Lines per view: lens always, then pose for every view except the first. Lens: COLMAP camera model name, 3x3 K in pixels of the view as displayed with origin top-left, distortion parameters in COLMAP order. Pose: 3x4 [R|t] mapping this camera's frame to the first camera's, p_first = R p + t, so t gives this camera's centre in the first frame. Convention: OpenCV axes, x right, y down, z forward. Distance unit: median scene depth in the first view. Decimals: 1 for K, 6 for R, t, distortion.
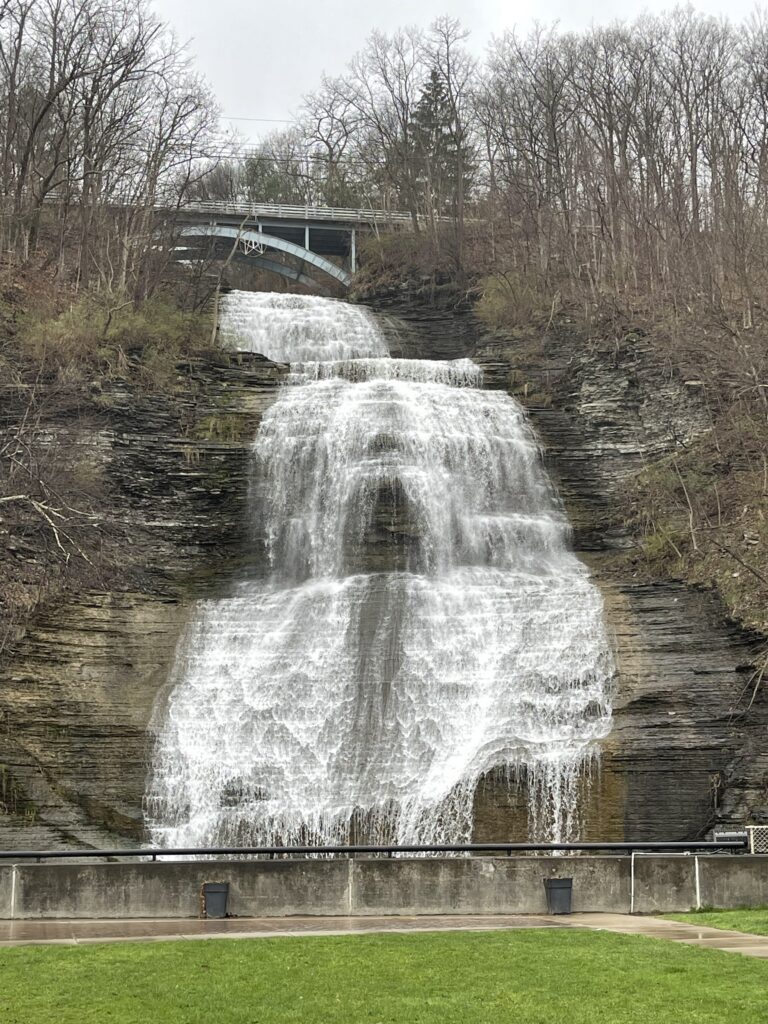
lens RADIAL K [[1638.0, 0, 417.9], [0, 1638.0, 512.0], [0, 0, 1]] dist [0.068154, 0.045917]
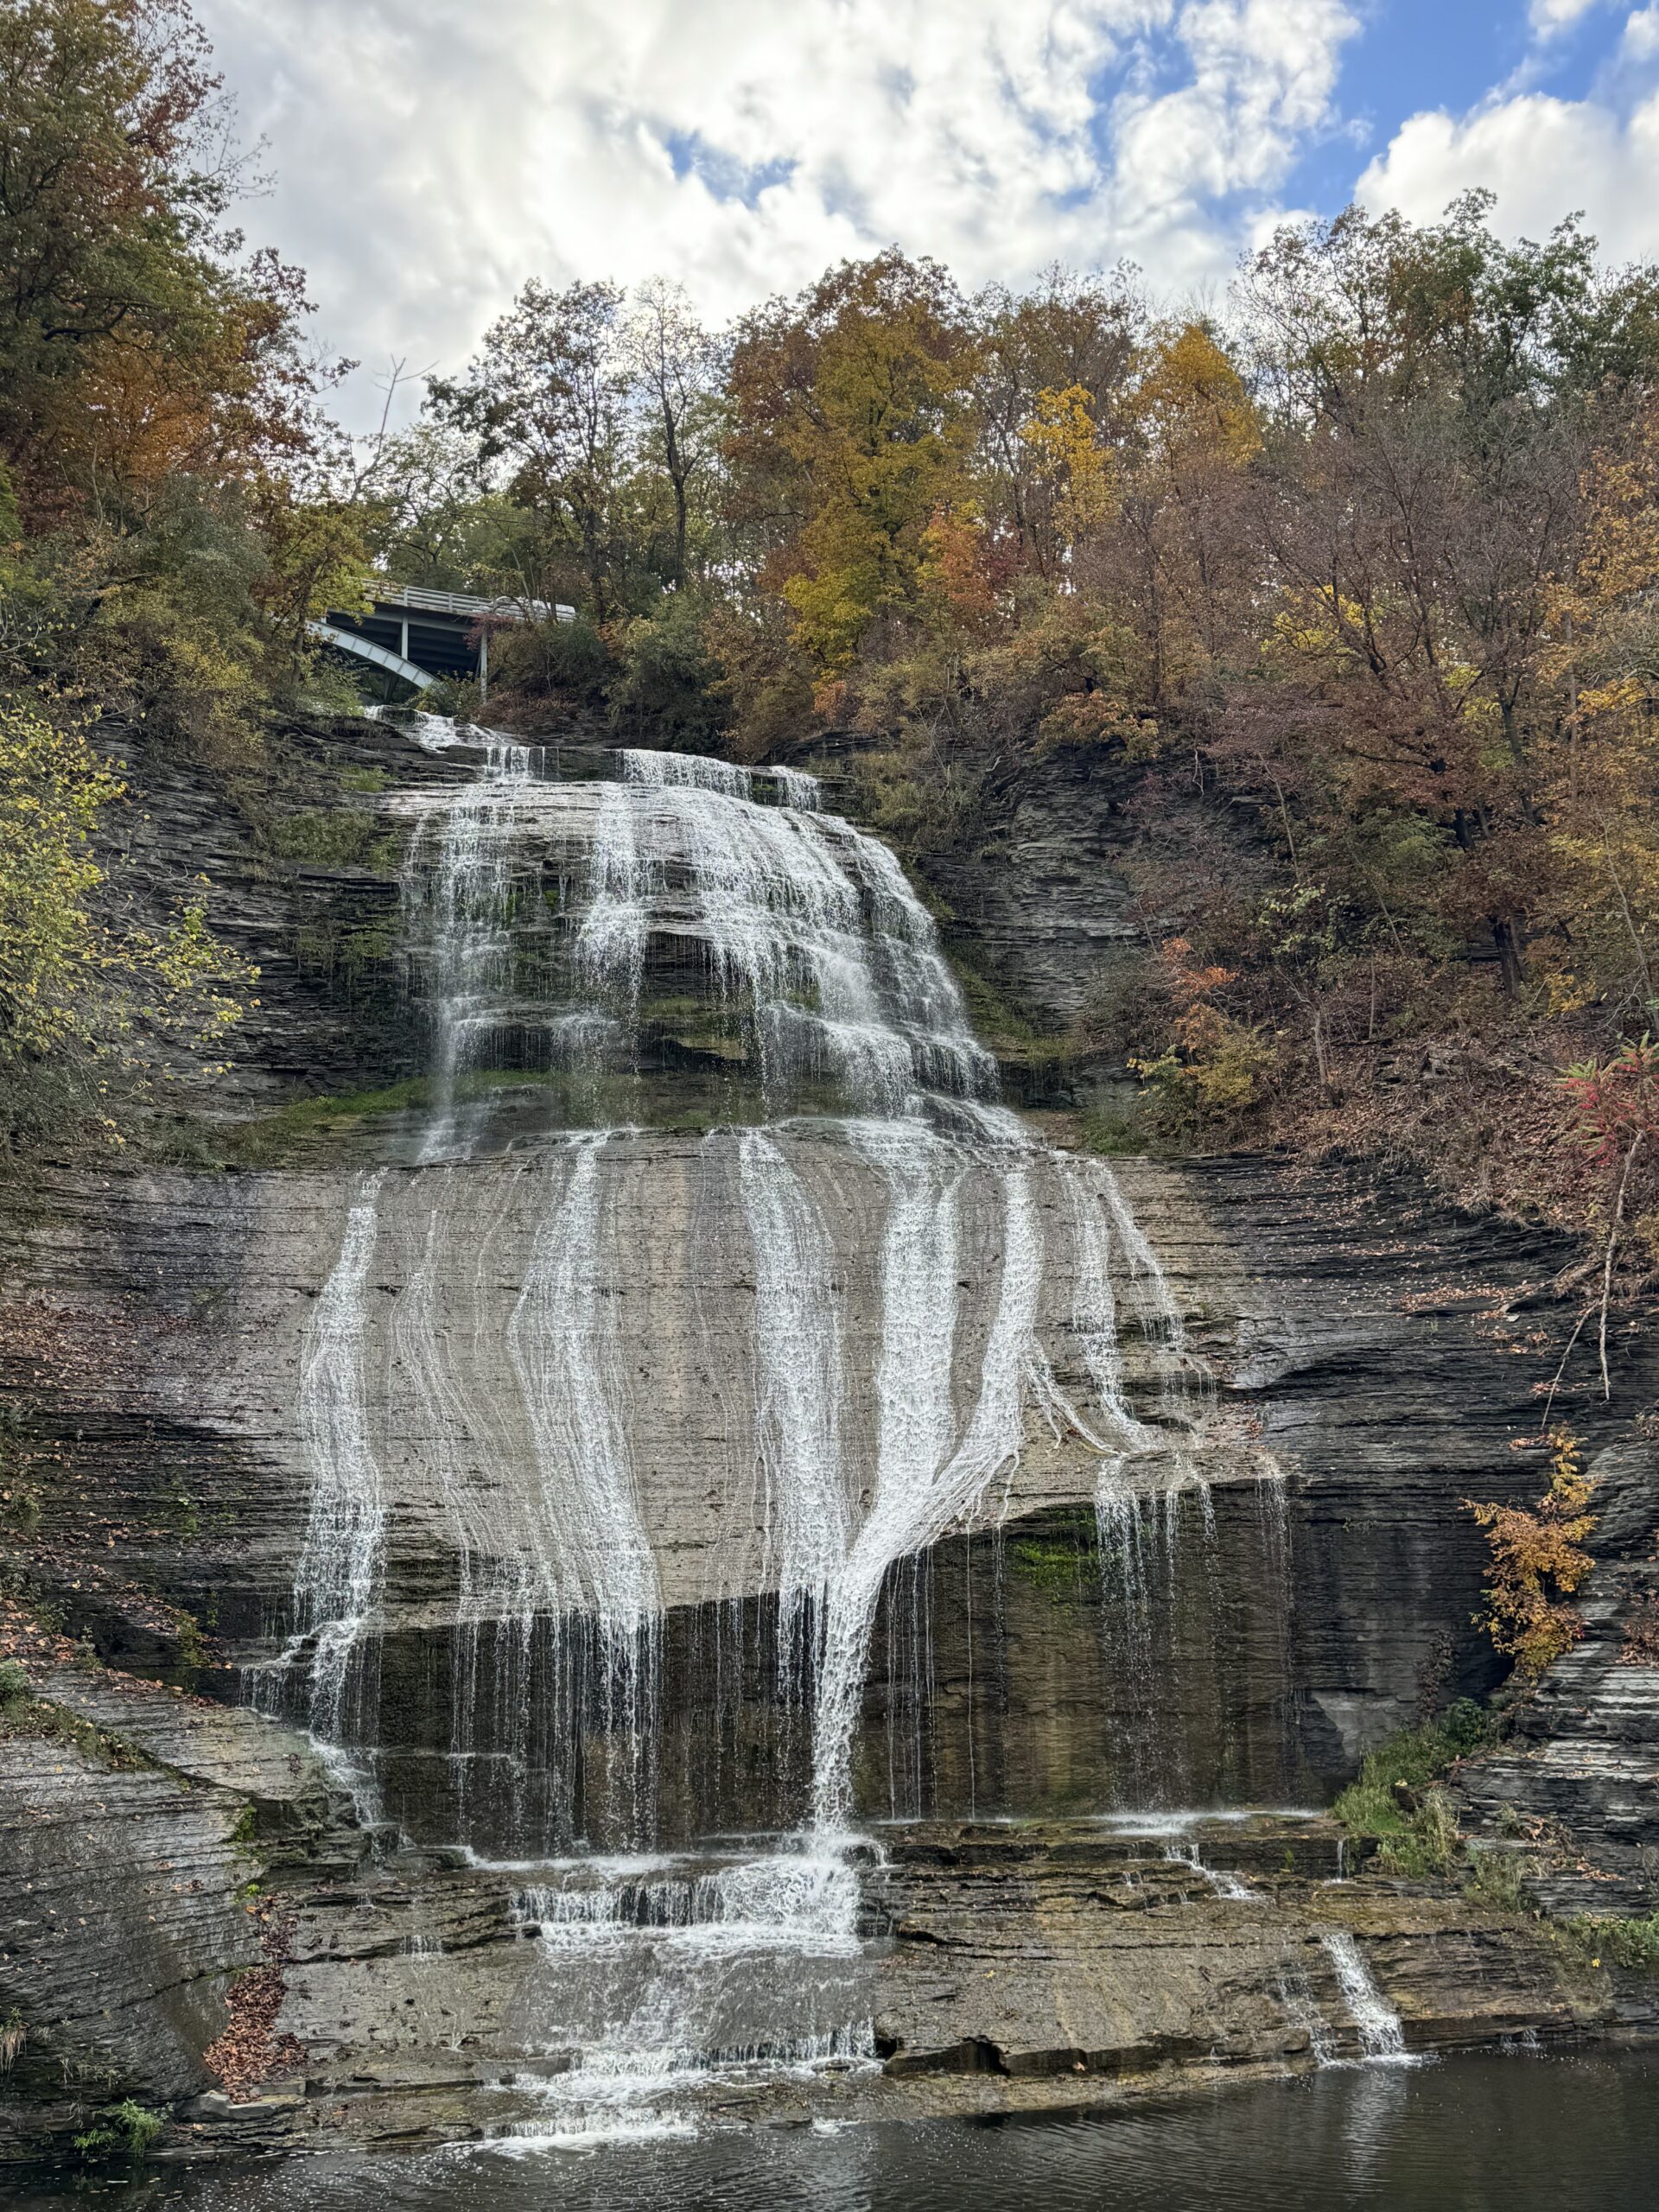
lens RADIAL K [[2201.5, 0, 829.4], [0, 2201.5, 1029.2], [0, 0, 1]] dist [0.150136, -0.331097]
pose [[0.981673, 0.045255, 0.185123, -0.094536], [-0.028662, 0.995406, -0.091350, 0.064570], [-0.188406, 0.084369, 0.978460, 0.325913]]
